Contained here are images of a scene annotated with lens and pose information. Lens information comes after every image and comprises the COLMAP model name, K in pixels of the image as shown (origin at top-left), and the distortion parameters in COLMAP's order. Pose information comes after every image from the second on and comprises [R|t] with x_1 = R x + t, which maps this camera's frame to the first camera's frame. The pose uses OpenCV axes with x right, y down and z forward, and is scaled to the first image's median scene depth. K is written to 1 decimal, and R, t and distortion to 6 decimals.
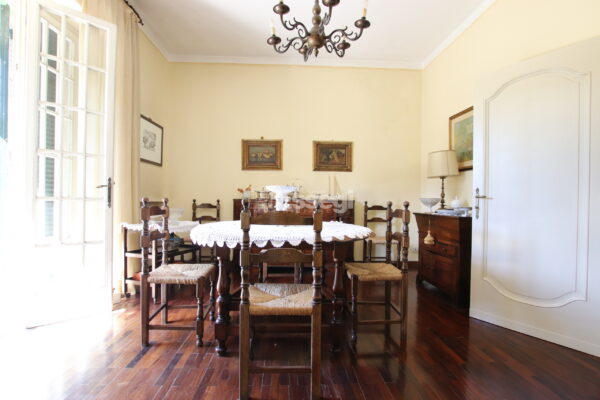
lens RADIAL K [[280.2, 0, 299.8], [0, 280.2, 203.7], [0, 0, 1]] dist [-0.035172, 0.006257]
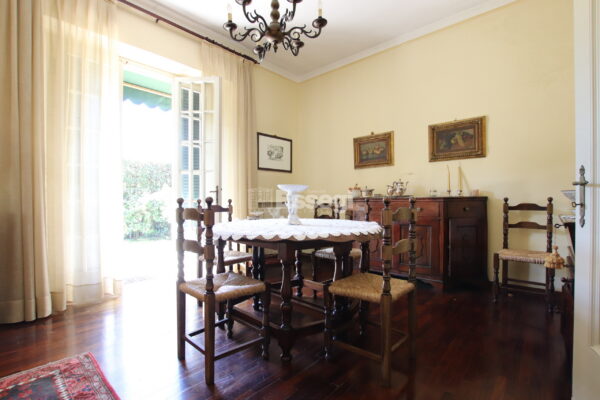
lens RADIAL K [[280.2, 0, 299.3], [0, 280.2, 204.6], [0, 0, 1]] dist [-0.035172, 0.006257]
pose [[0.710108, -0.008038, -0.704047, 0.531543], [0.009227, 0.999955, -0.002110, 0.009172], [0.704032, -0.004998, 0.710151, 0.233260]]
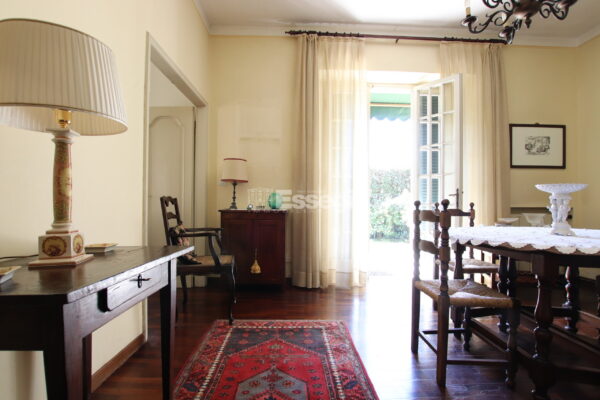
lens RADIAL K [[280.2, 0, 299.1], [0, 280.2, 203.5], [0, 0, 1]] dist [-0.035172, 0.006257]
pose [[-0.022815, -0.021768, -0.999503, 0.576013], [-0.014234, 0.999669, -0.021447, 0.015883], [0.999638, 0.013737, -0.023117, 0.220912]]
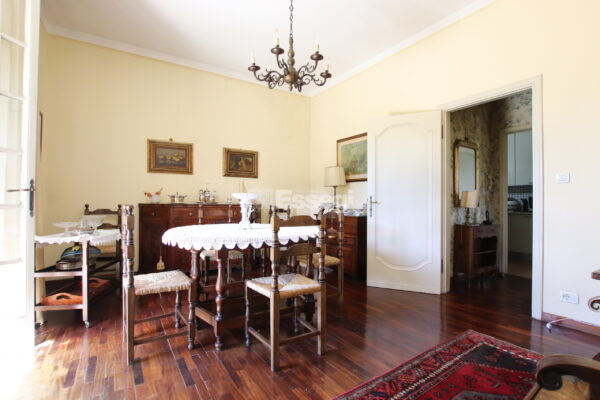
lens RADIAL K [[280.2, 0, 299.9], [0, 280.2, 203.2], [0, 0, 1]] dist [-0.035172, 0.006257]
pose [[0.863127, -0.004766, 0.504965, -0.354766], [0.009413, 0.999934, -0.006651, -0.010568], [-0.504900, 0.010494, 0.863114, -0.063802]]
